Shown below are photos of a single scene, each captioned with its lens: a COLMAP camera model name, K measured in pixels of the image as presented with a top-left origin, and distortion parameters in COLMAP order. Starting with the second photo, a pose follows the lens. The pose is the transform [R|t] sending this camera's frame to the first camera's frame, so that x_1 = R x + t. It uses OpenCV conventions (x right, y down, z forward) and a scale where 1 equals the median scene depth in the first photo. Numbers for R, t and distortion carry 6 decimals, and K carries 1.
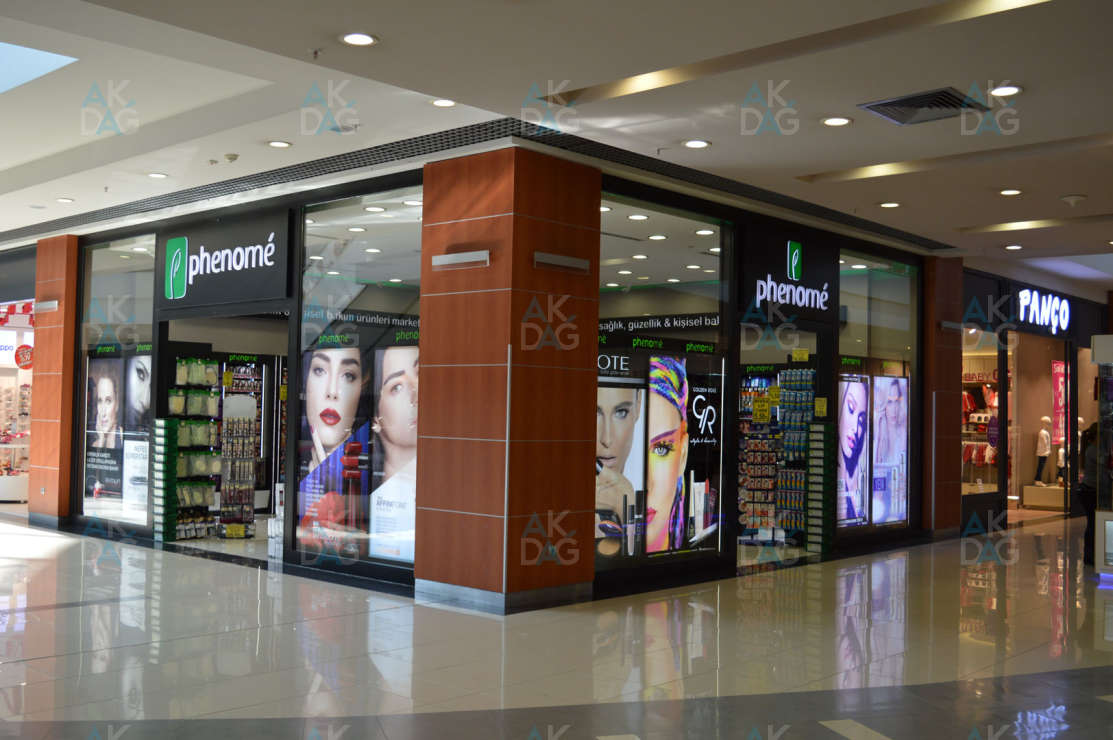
lens RADIAL K [[1144.3, 0, 556.5], [0, 1144.3, 370.0], [0, 0, 1]] dist [-0.007816, -0.006745]
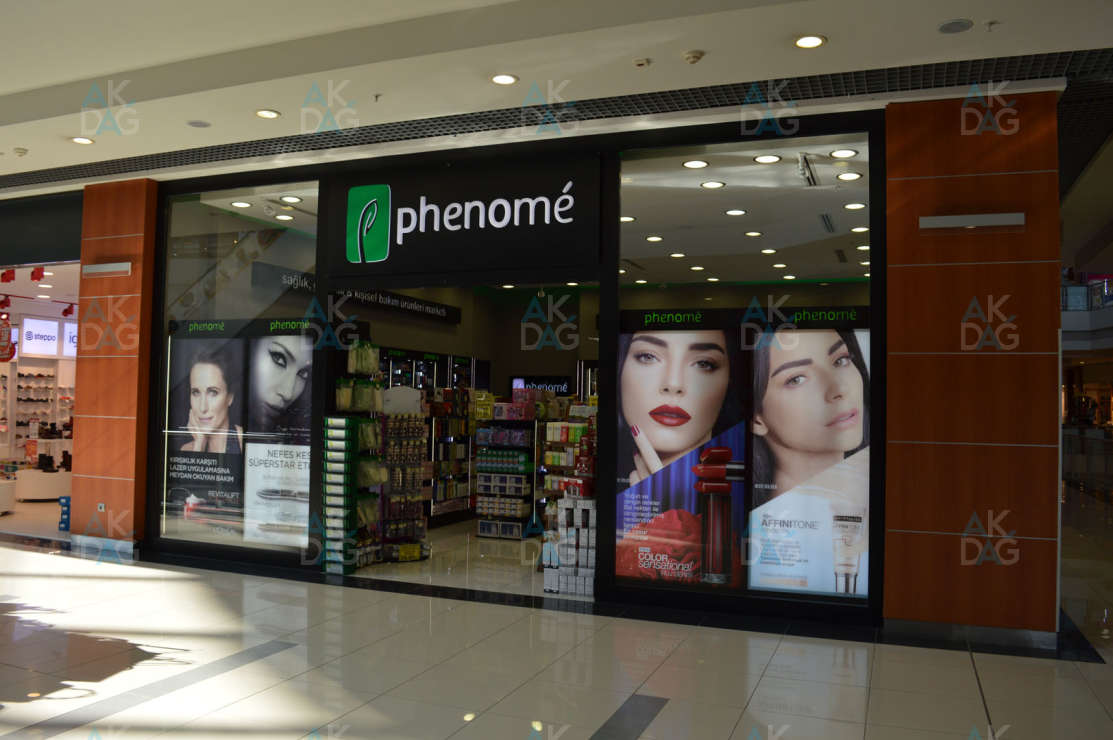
lens RADIAL K [[886.6, 0, 556.2], [0, 886.6, 364.8], [0, 0, 1]] dist [-0.082074, 0.009383]
pose [[0.933458, 0.011163, 0.358513, -0.488992], [-0.012329, 0.999924, 0.000966, 0.005800], [-0.358475, -0.005321, 0.933524, 0.448038]]
